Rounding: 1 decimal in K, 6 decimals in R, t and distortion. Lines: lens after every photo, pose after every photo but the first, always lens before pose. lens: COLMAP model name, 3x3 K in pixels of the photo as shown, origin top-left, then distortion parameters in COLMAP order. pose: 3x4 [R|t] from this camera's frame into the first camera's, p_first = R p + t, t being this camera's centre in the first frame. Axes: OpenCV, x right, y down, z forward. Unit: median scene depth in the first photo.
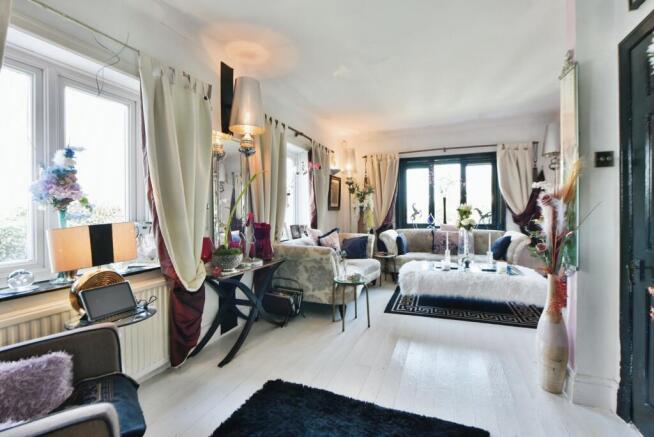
lens RADIAL K [[300.6, 0, 324.7], [0, 300.6, 209.7], [0, 0, 1]] dist [-0.023630, -0.000393]
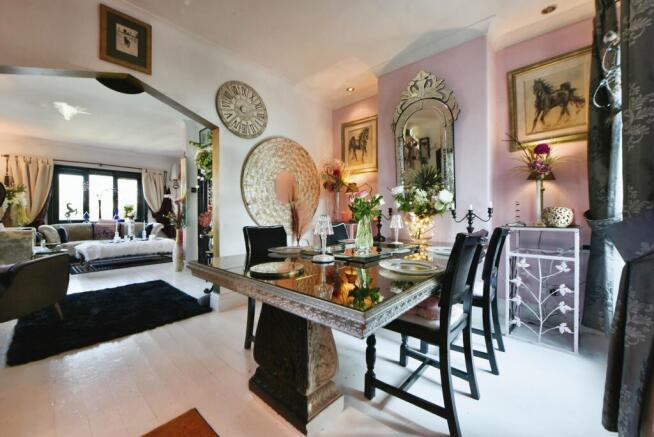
lens RADIAL K [[258.4, 0, 329.2], [0, 258.4, 213.3], [0, 0, 1]] dist [-0.013632, -0.000298]
pose [[0.348782, 0.014209, 0.937096, -0.330559], [-0.003108, 0.999897, -0.014005, 0.033181], [-0.937199, 0.001972, 0.348791, -0.387181]]
